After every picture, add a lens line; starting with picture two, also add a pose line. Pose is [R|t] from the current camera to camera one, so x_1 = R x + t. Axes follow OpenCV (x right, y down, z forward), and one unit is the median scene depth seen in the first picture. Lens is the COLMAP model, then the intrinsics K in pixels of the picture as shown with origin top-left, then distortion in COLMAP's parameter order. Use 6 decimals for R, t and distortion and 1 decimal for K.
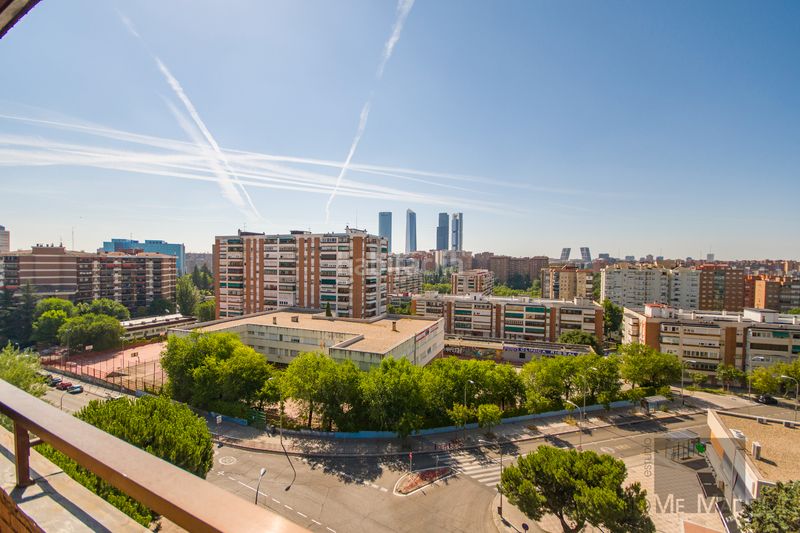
lens RADIAL K [[352.4, 0, 395.6], [0, 352.4, 268.6], [0, 0, 1]] dist [-0.008382, -0.000309]
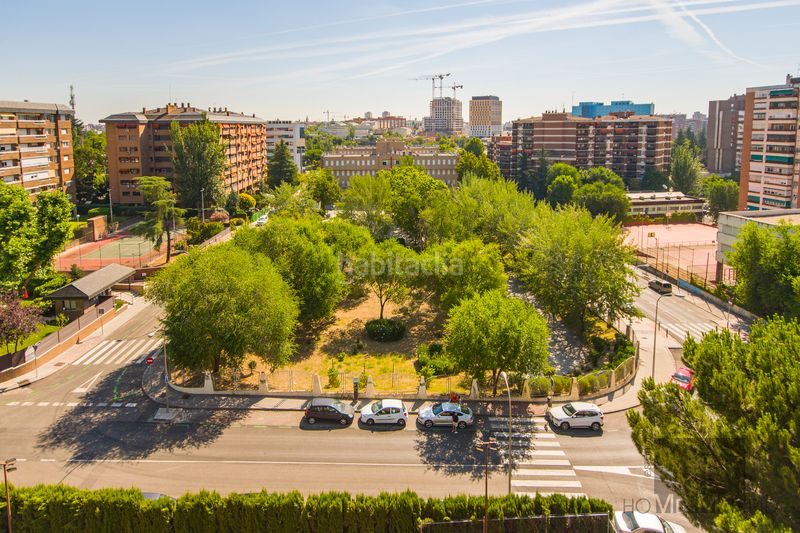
lens RADIAL K [[443.8, 0, 407.2], [0, 443.8, 169.5], [0, 0, 1]] dist [-0.002712, 0.001269]
pose [[0.513880, 0.069164, -0.855069, -0.103302], [-0.000595, 0.996773, 0.080269, -0.001590], [0.857862, -0.040740, 0.512263, -0.058477]]
